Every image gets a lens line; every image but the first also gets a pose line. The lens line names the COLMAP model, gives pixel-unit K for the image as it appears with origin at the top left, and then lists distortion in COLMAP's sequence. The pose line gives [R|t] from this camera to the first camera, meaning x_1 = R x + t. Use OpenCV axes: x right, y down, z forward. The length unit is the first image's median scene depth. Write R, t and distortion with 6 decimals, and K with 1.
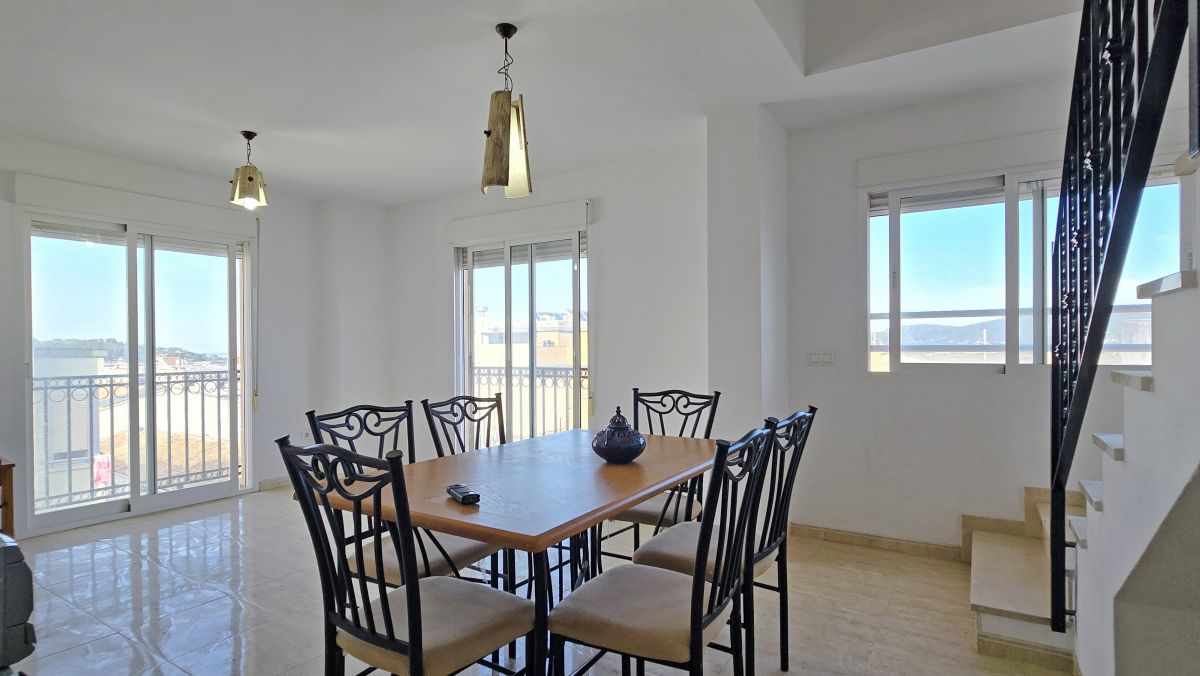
lens RADIAL K [[608.6, 0, 598.5], [0, 608.6, 340.4], [0, 0, 1]] dist [-0.001974, -0.001618]
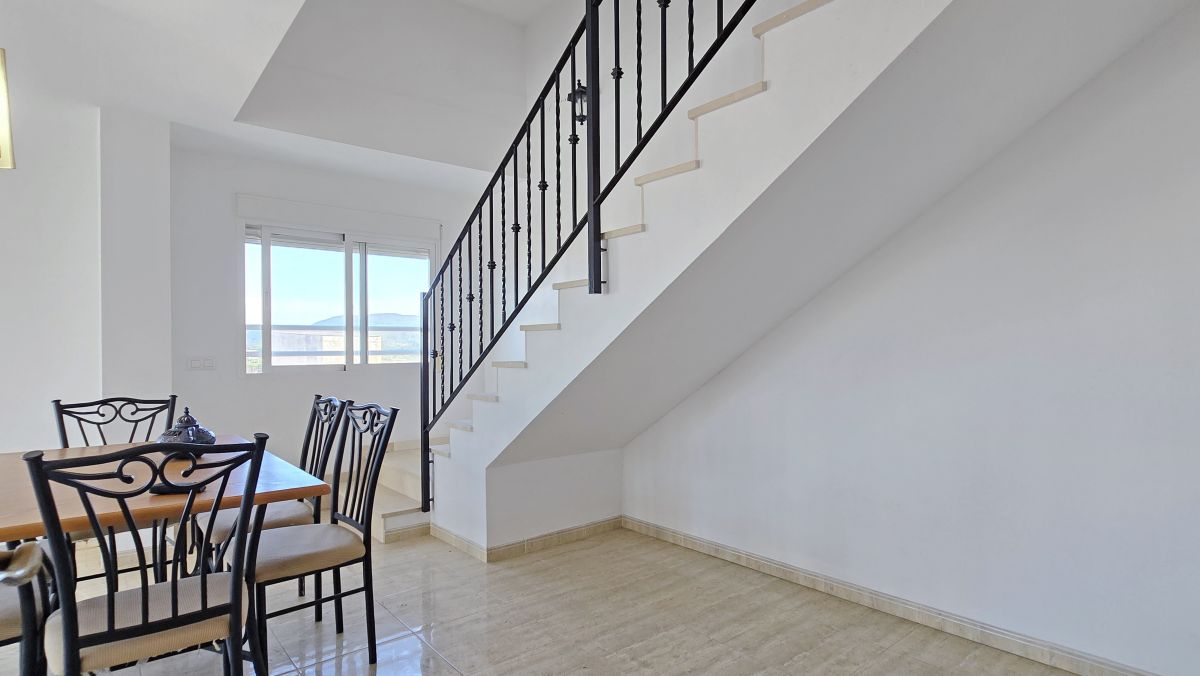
lens RADIAL K [[608.6, 0, 609.3], [0, 608.6, 327.8], [0, 0, 1]] dist [-0.001974, -0.001618]
pose [[0.290350, 0.036242, 0.956234, -0.554559], [-0.003965, 0.999320, -0.036671, 0.002950], [-0.956912, 0.006856, 0.290296, -0.022391]]
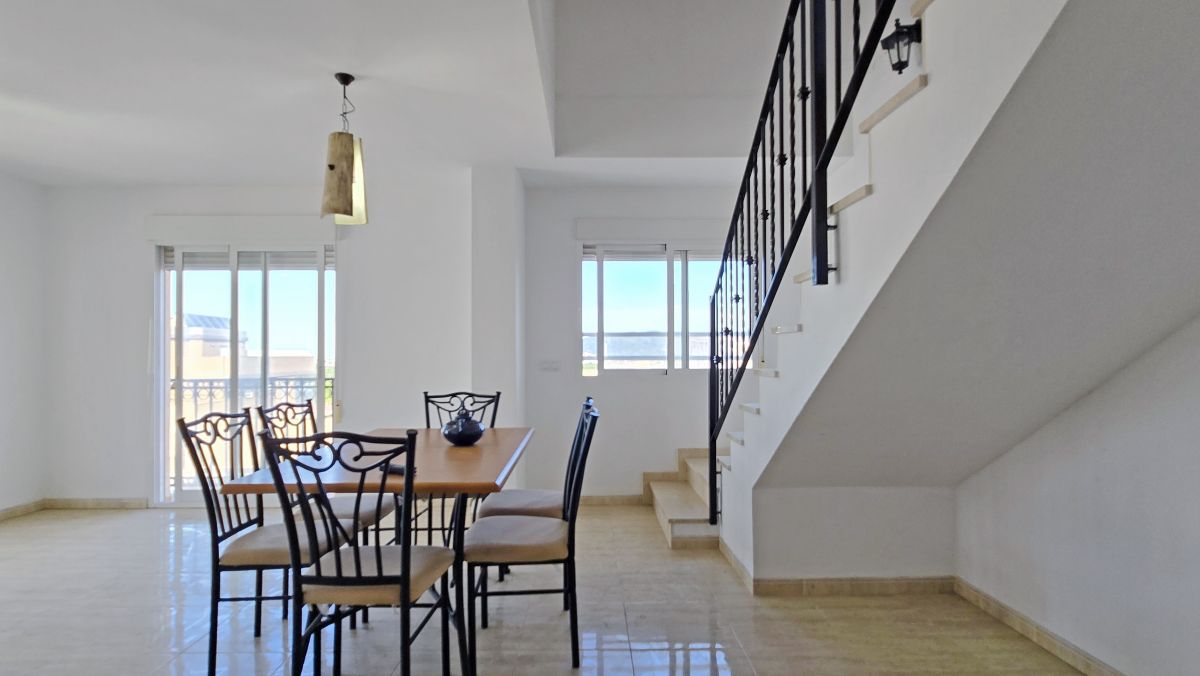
lens RADIAL K [[608.6, 0, 603.9], [0, 608.6, 334.0], [0, 0, 1]] dist [-0.001974, -0.001618]
pose [[0.831466, 0.022976, 0.555100, -0.310688], [-0.007759, 0.999527, -0.029748, -0.000707], [-0.555521, 0.020428, 0.831252, -0.174303]]
